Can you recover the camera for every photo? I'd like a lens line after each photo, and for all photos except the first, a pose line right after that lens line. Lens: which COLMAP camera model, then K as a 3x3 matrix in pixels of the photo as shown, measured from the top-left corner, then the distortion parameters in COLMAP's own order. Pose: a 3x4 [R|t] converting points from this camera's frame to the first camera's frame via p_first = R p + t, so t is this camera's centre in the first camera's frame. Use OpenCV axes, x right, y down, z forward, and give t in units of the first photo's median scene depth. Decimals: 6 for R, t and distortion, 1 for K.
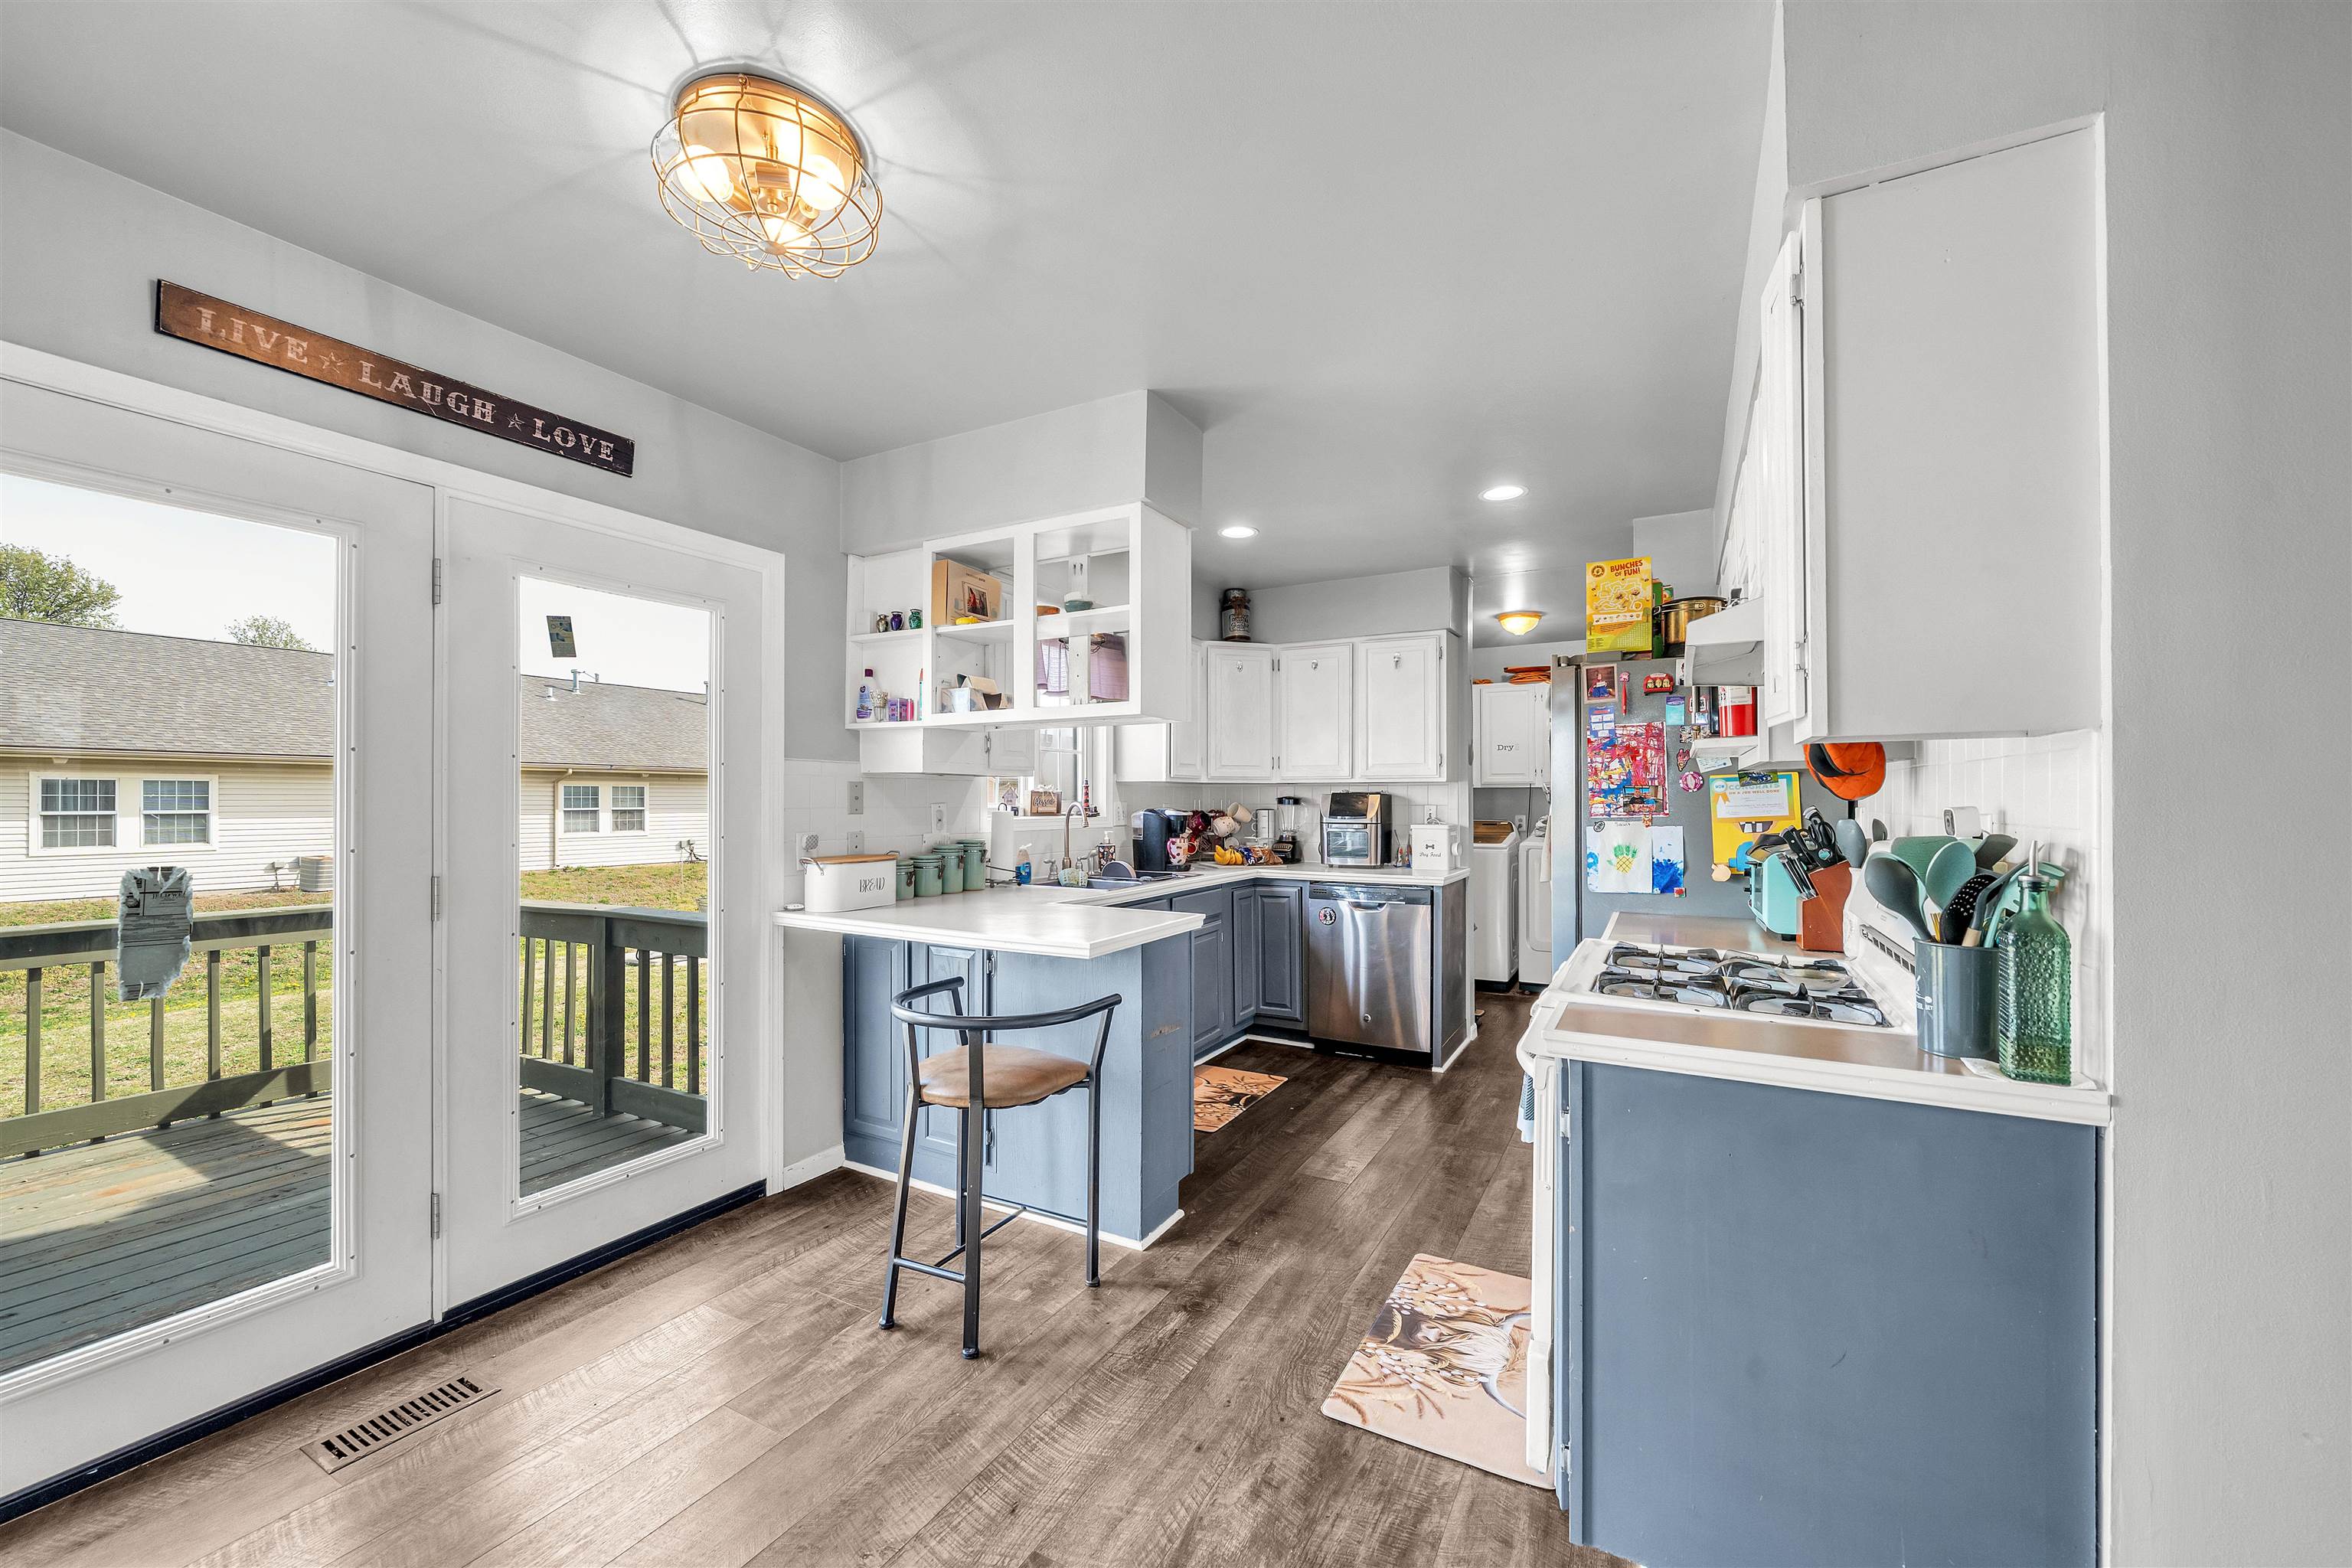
lens RADIAL K [[913.8, 0, 1178.6], [0, 913.8, 793.6], [0, 0, 1]] dist [-0.003040, -0.000319]
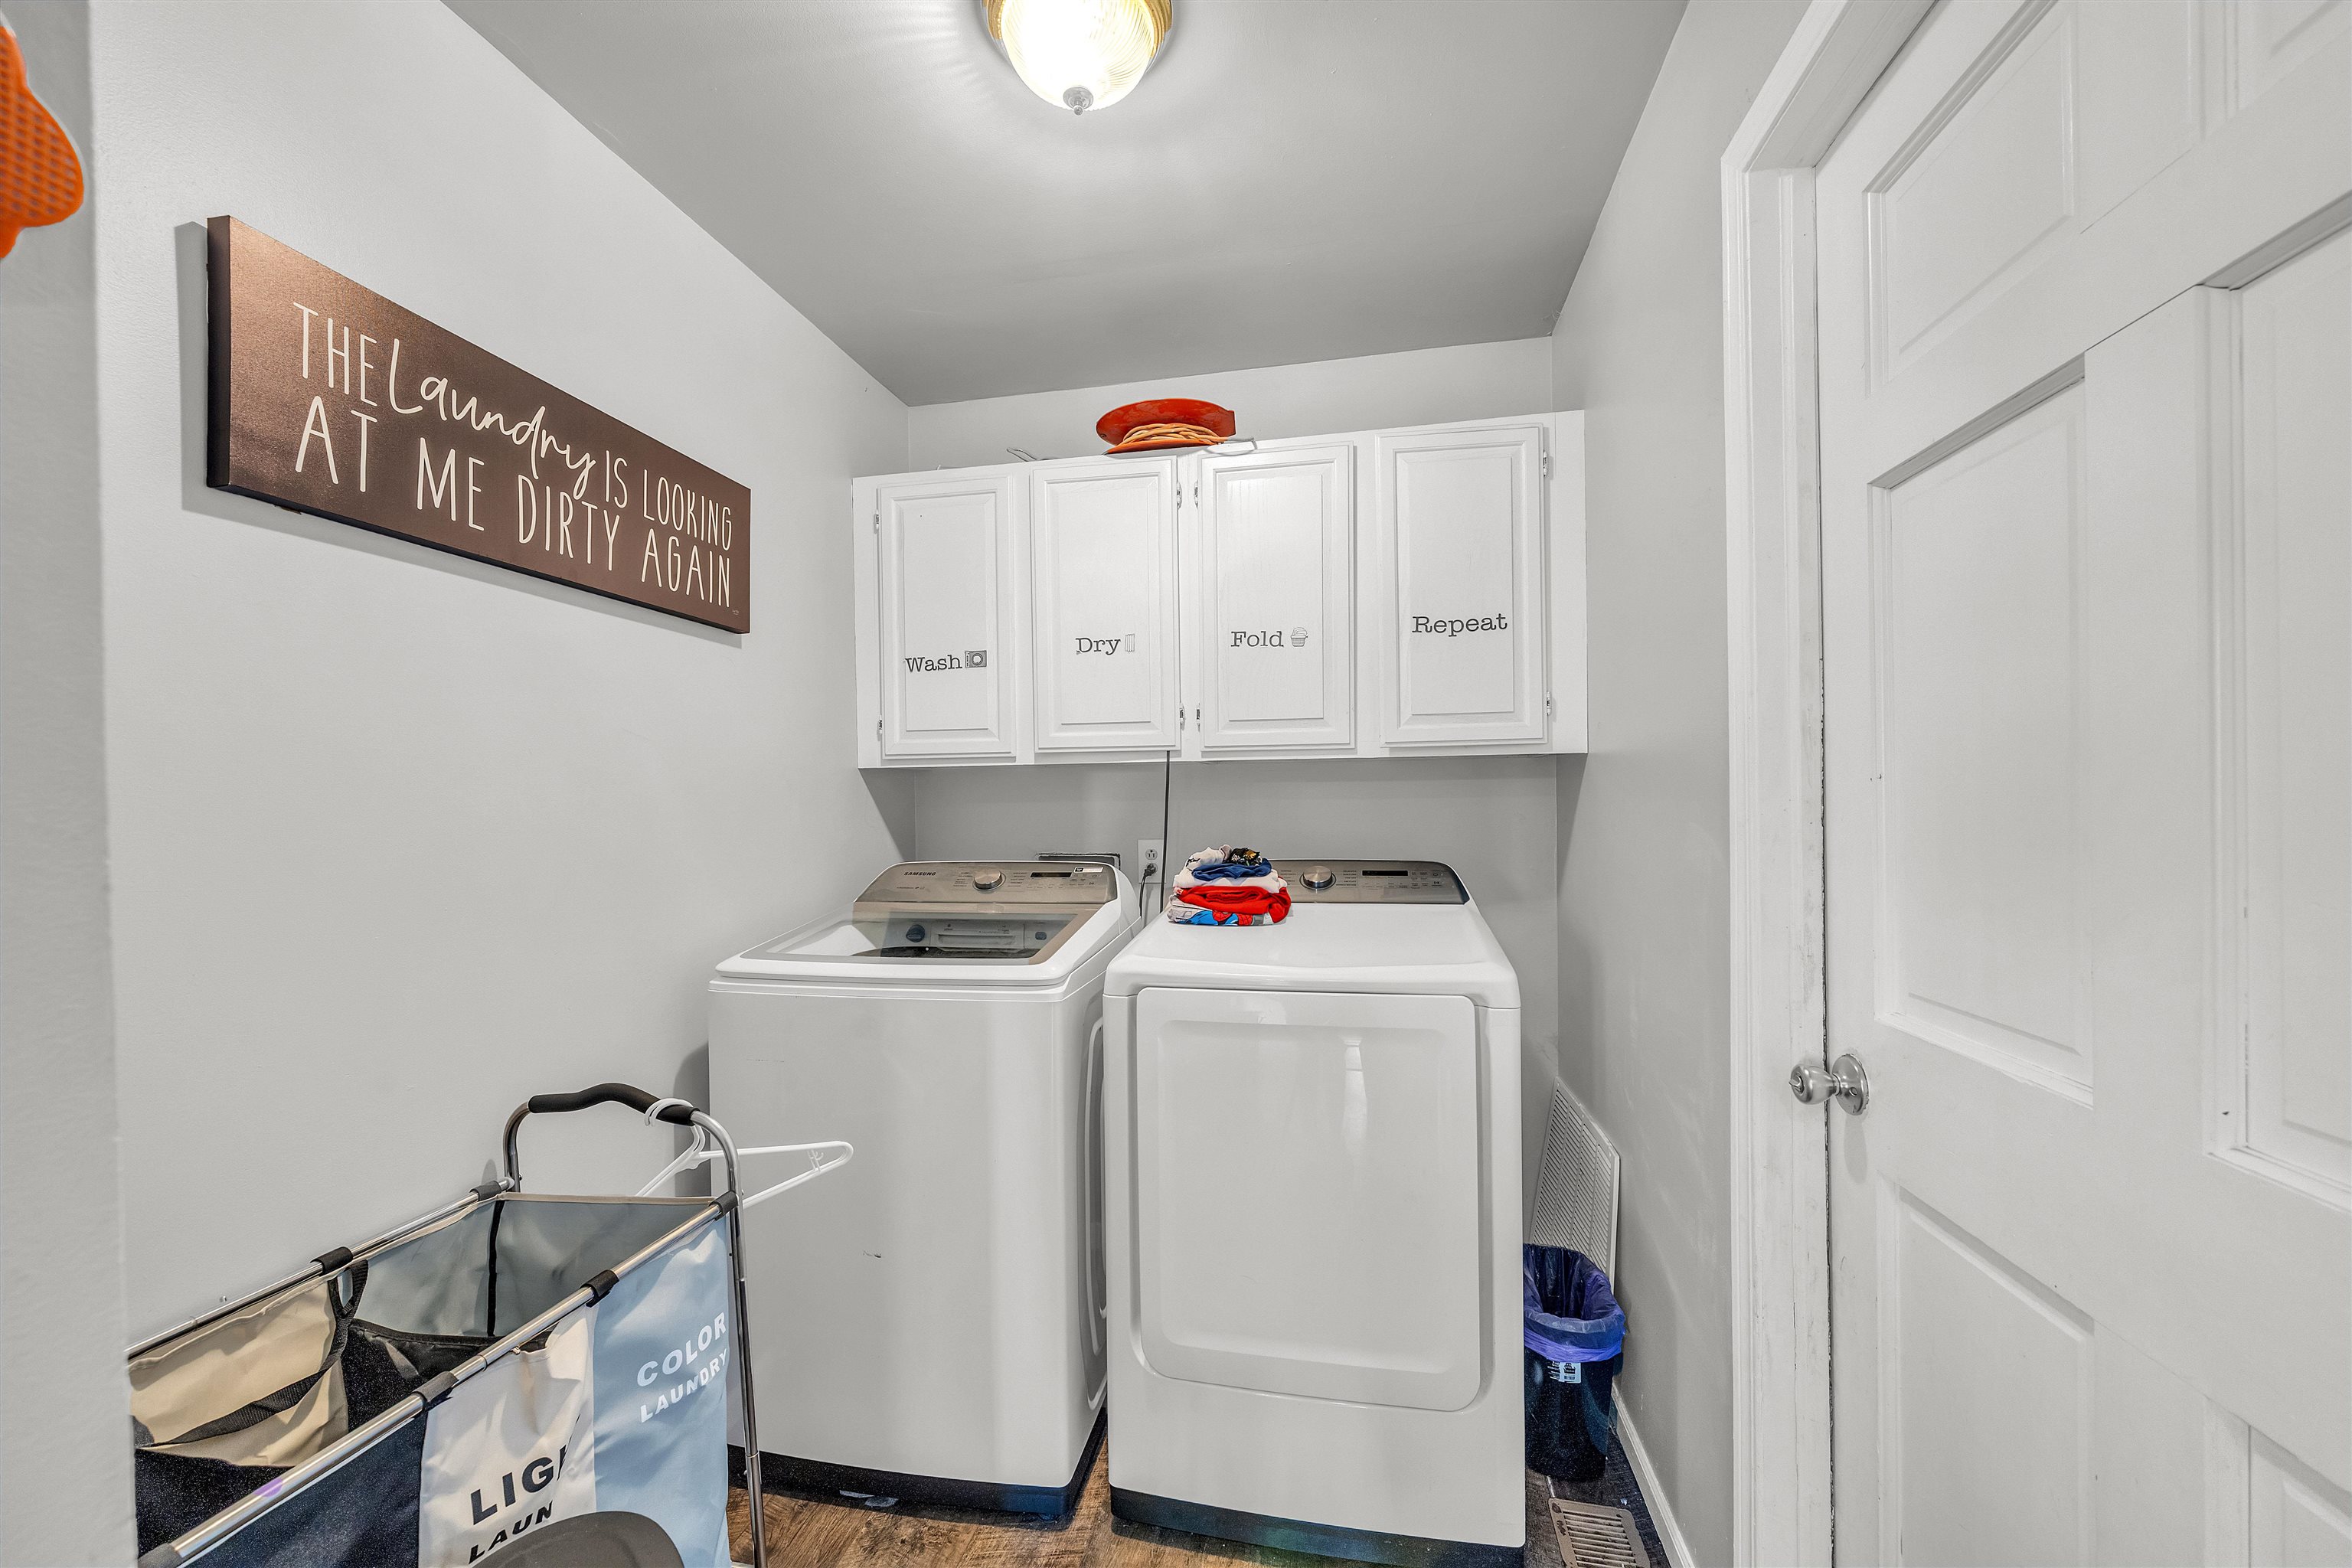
lens RADIAL K [[913.8, 0, 1160.3], [0, 913.8, 797.4], [0, 0, 1]] dist [-0.003040, -0.000319]
pose [[0.959793, -0.013007, 0.280407, 0.626716], [0.011800, 0.999912, 0.005992, 0.009595], [-0.280460, -0.002442, 0.959863, 1.470285]]
